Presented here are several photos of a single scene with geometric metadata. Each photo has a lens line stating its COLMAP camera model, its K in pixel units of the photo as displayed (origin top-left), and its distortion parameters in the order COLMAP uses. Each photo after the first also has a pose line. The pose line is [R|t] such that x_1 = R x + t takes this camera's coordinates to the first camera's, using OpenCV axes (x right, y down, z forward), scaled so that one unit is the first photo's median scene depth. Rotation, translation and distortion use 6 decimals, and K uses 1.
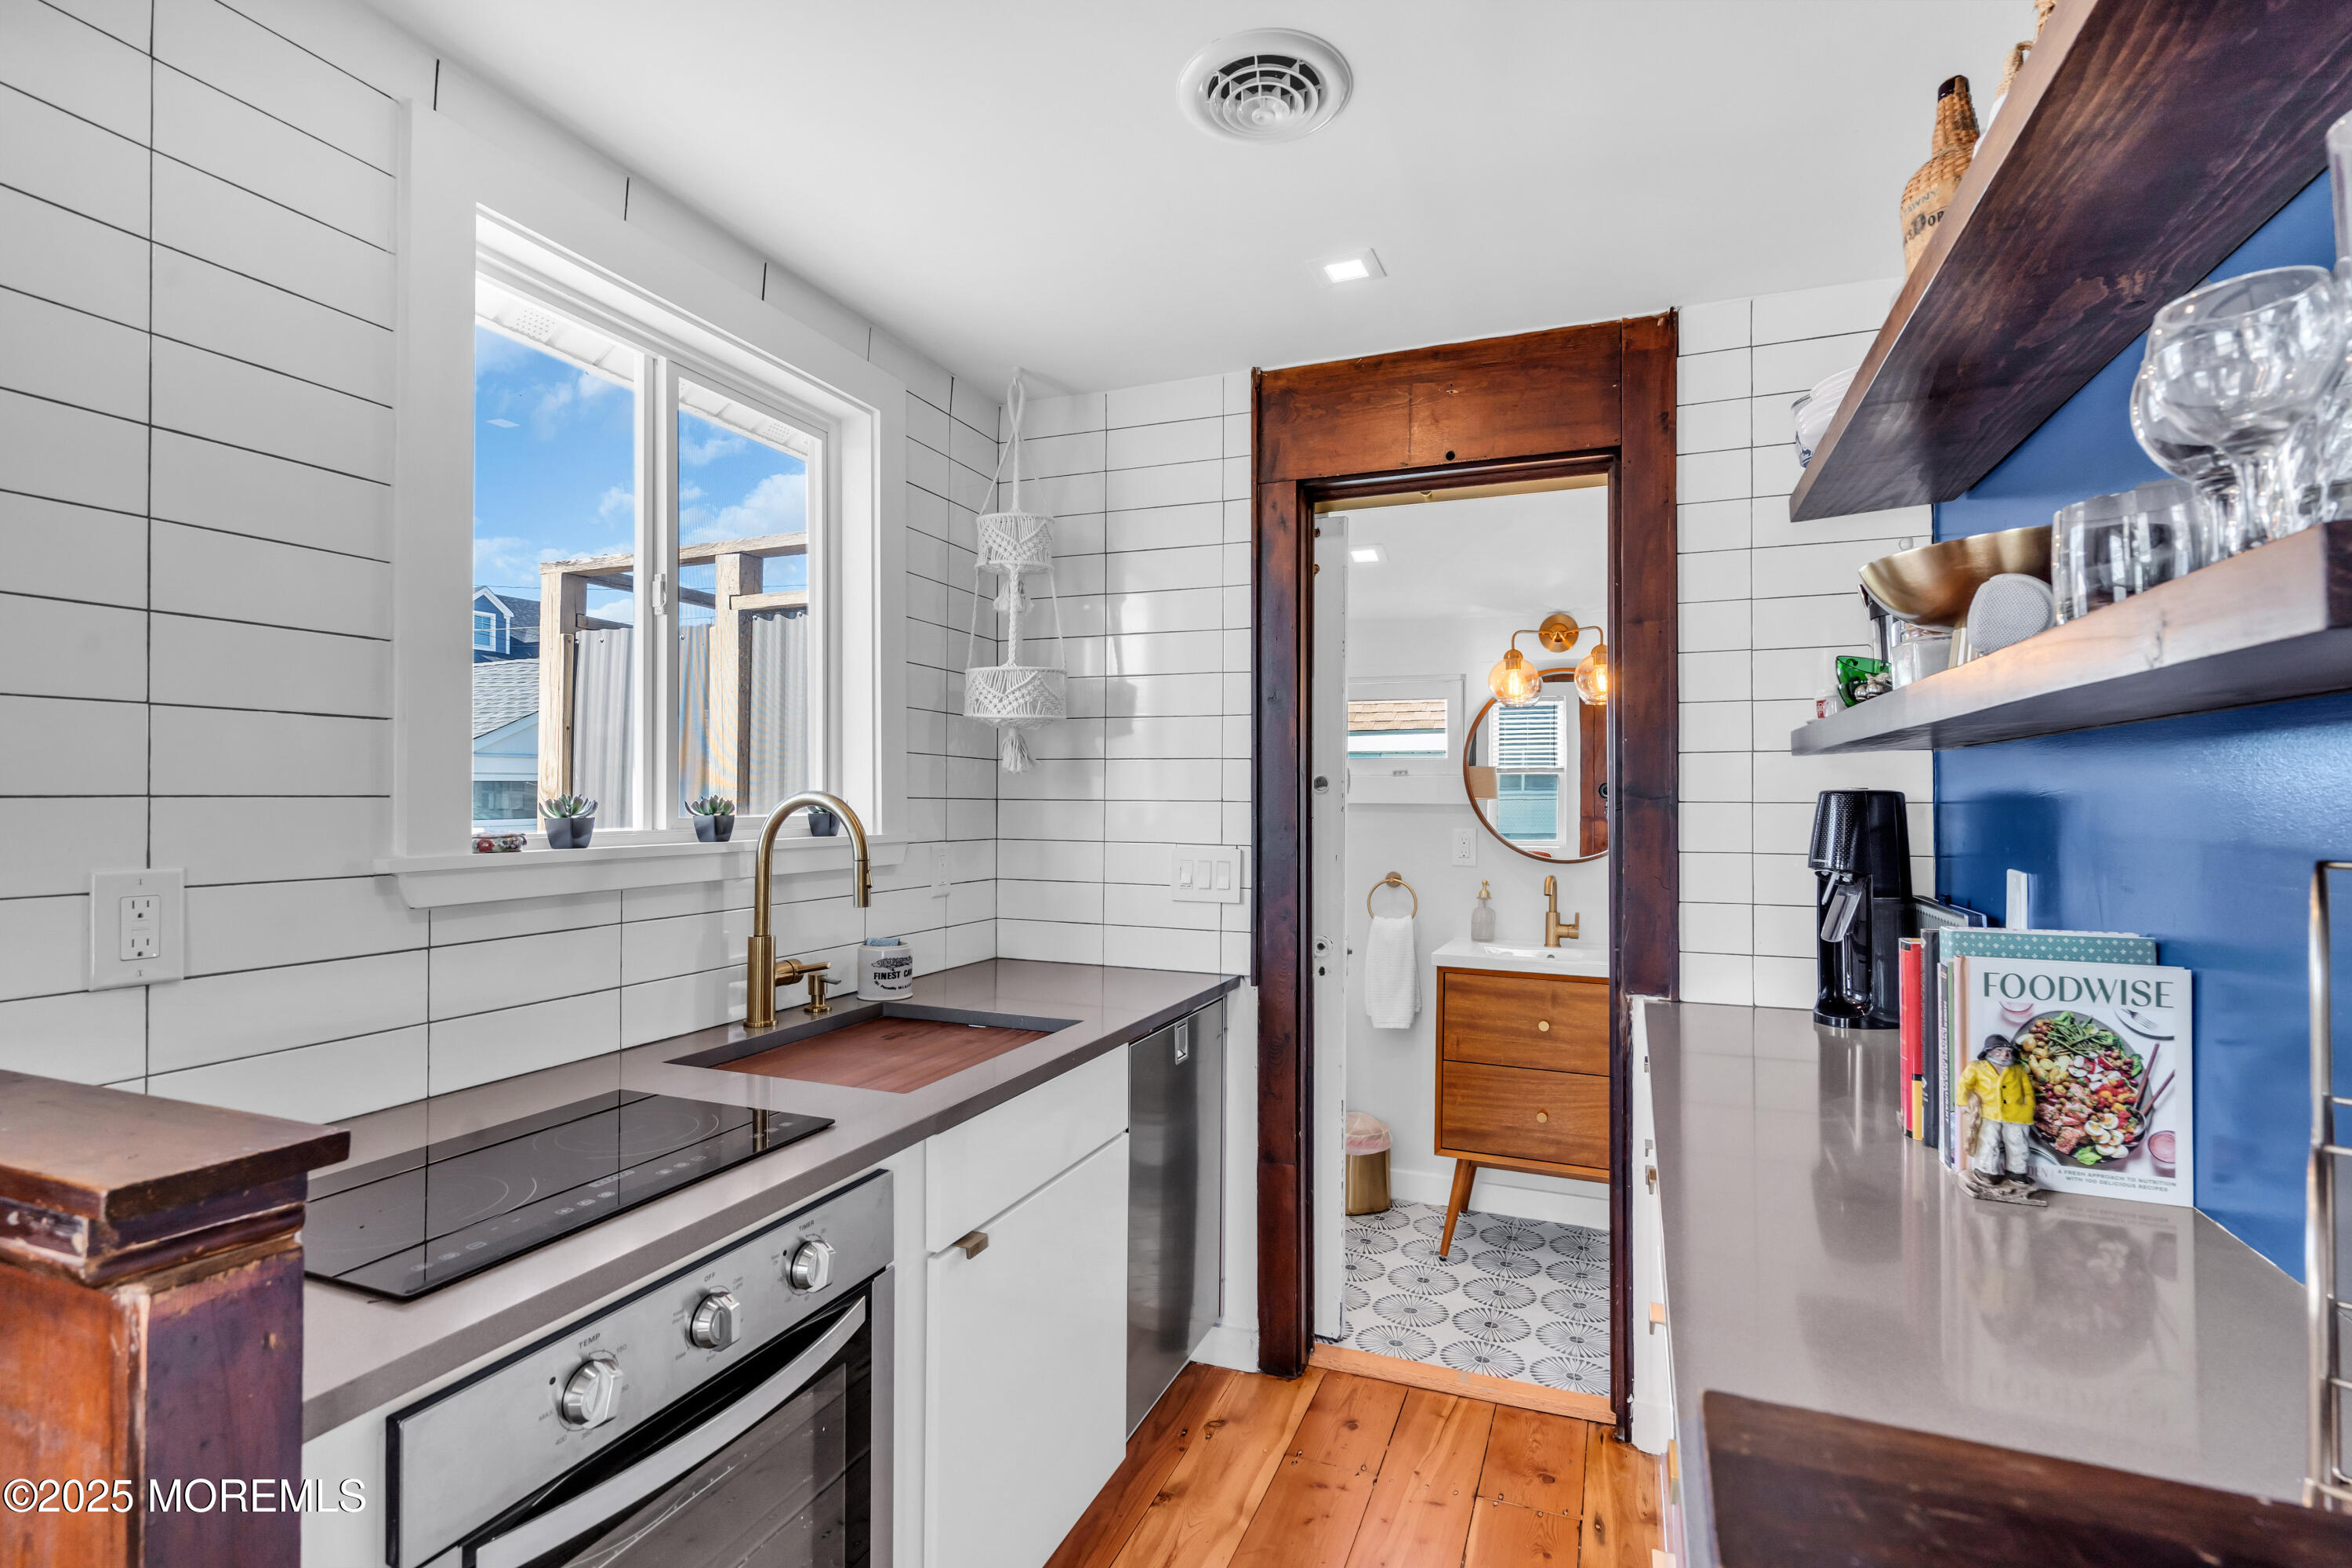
lens RADIAL K [[1077.2, 0, 1180.8], [0, 1077.2, 781.0], [0, 0, 1]] dist [0.001762, 0.000220]
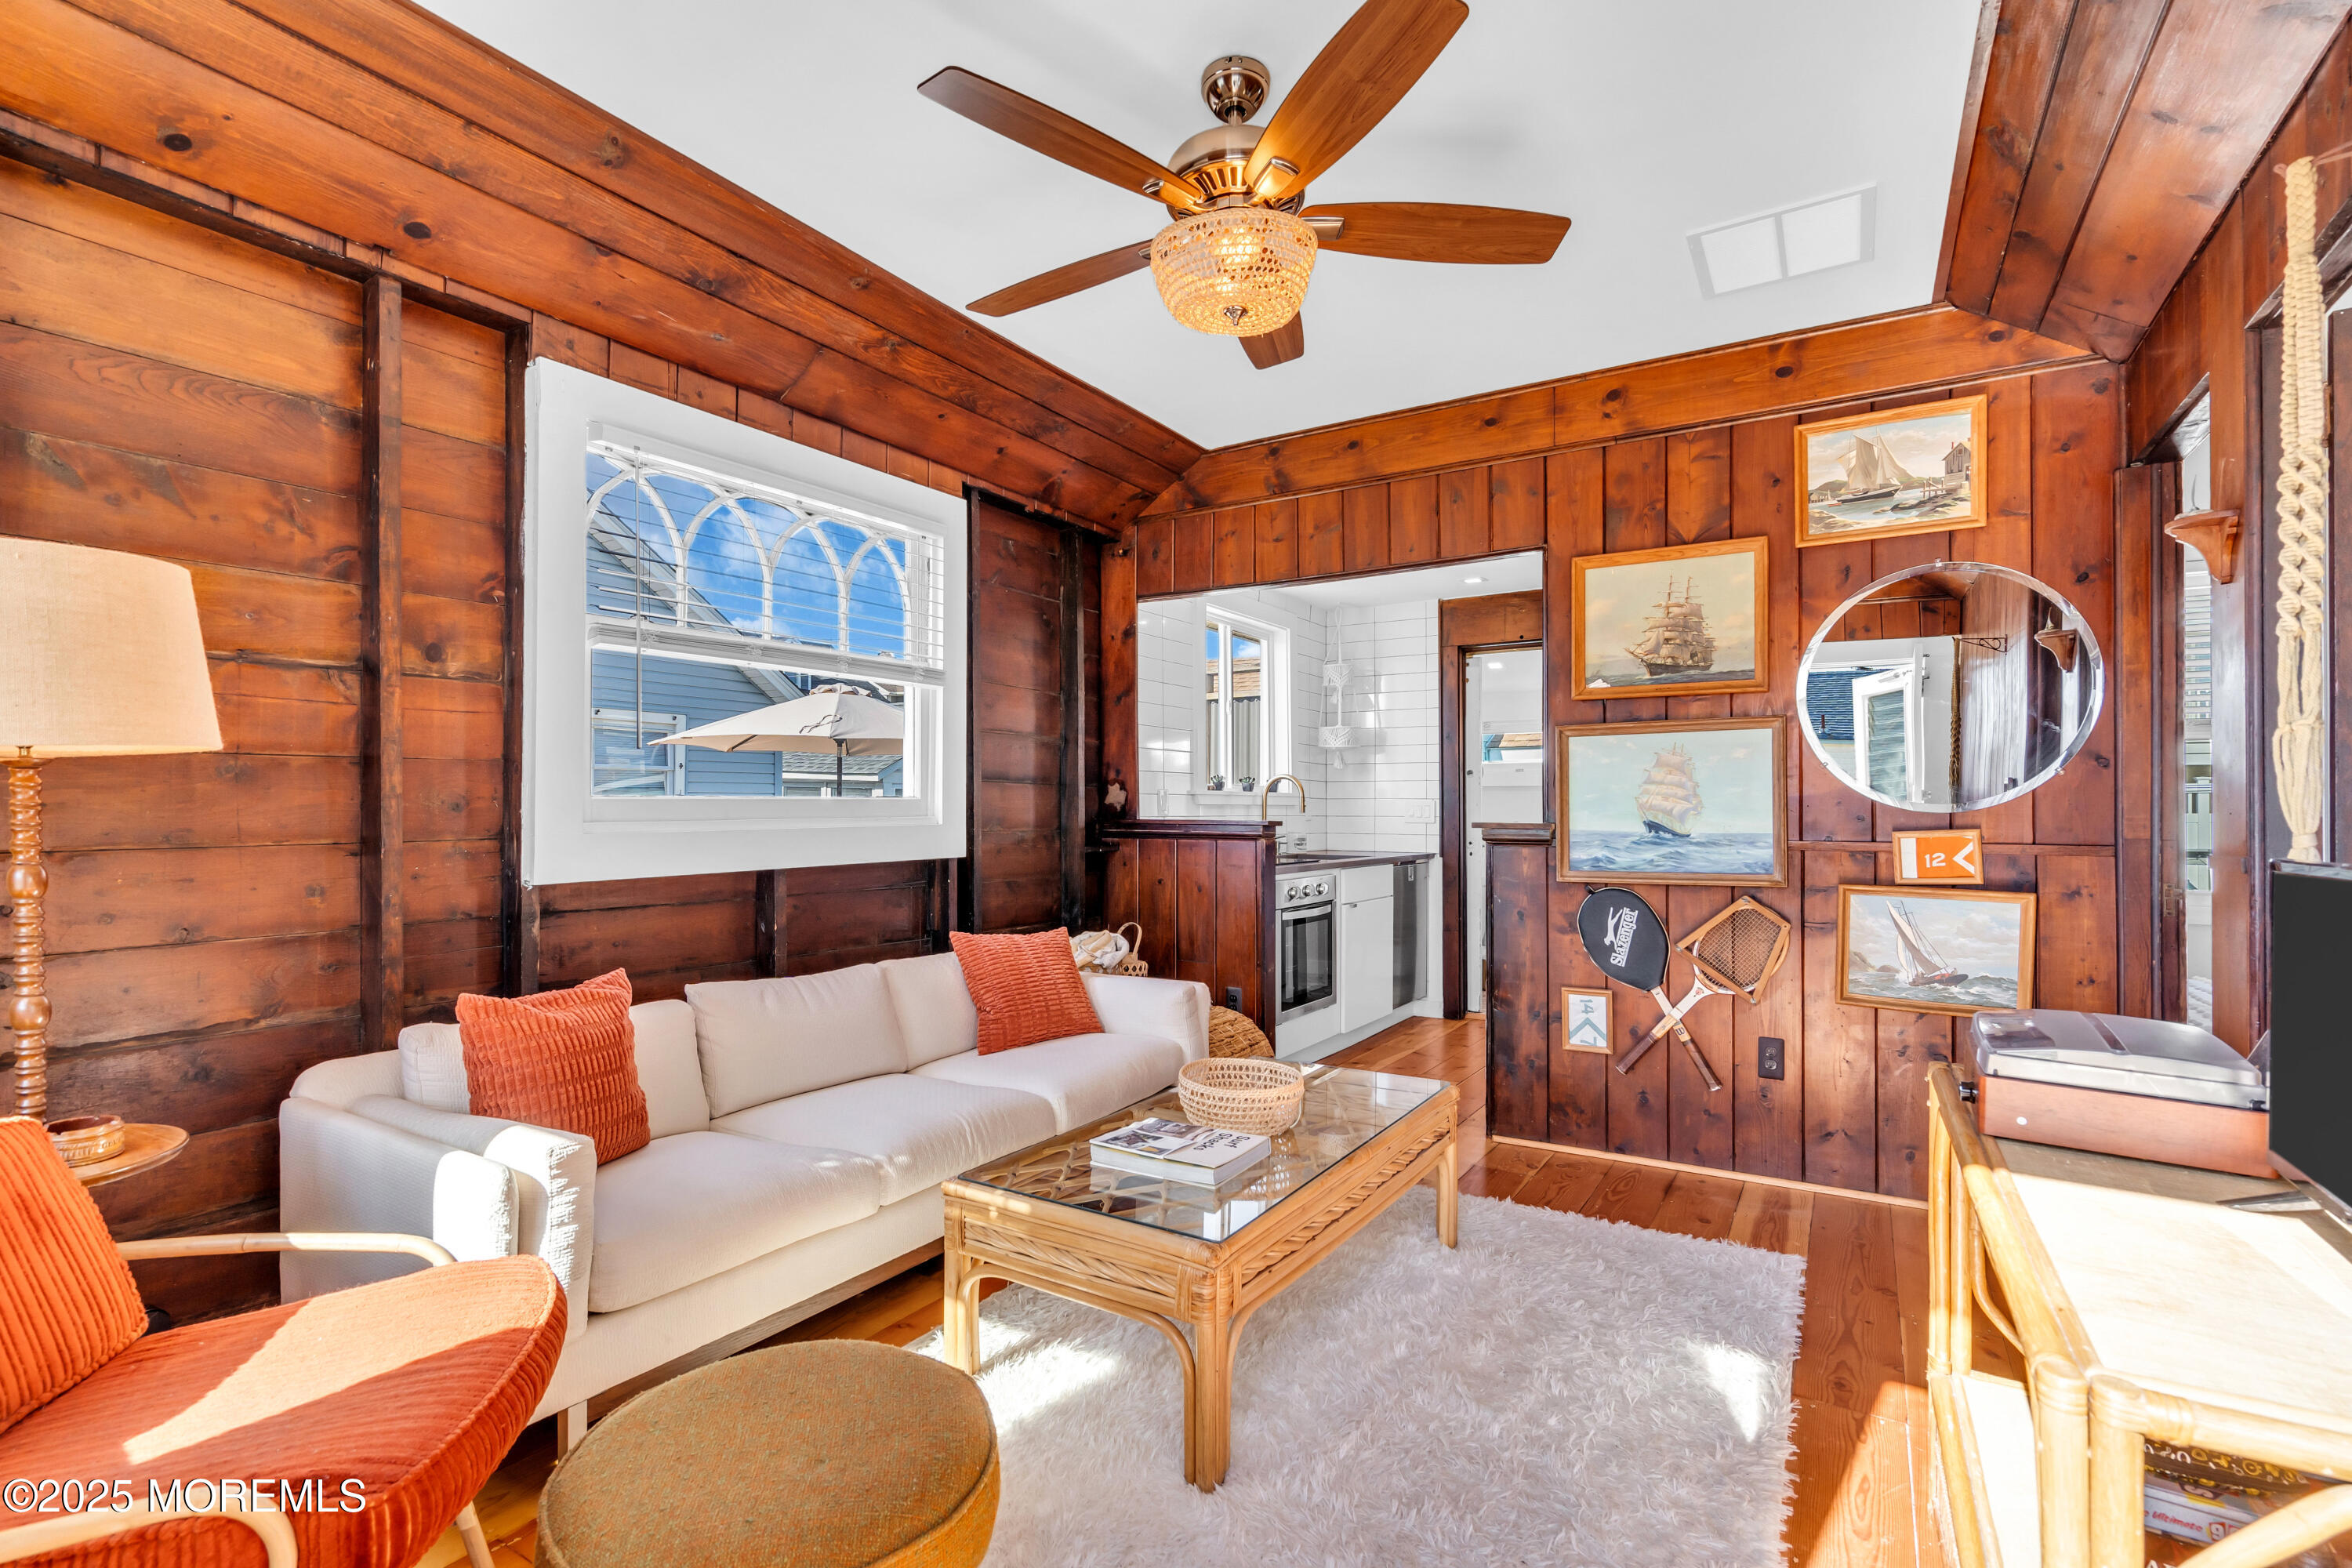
lens RADIAL K [[1077.2, 0, 1181.8], [0, 1077.2, 797.4], [0, 0, 1]] dist [0.001762, 0.000220]
pose [[0.984125, -0.005821, -0.177380, -0.072940], [0.005836, 0.999983, -0.000435, 0.055081], [0.177379, -0.000607, 0.984142, -1.461840]]
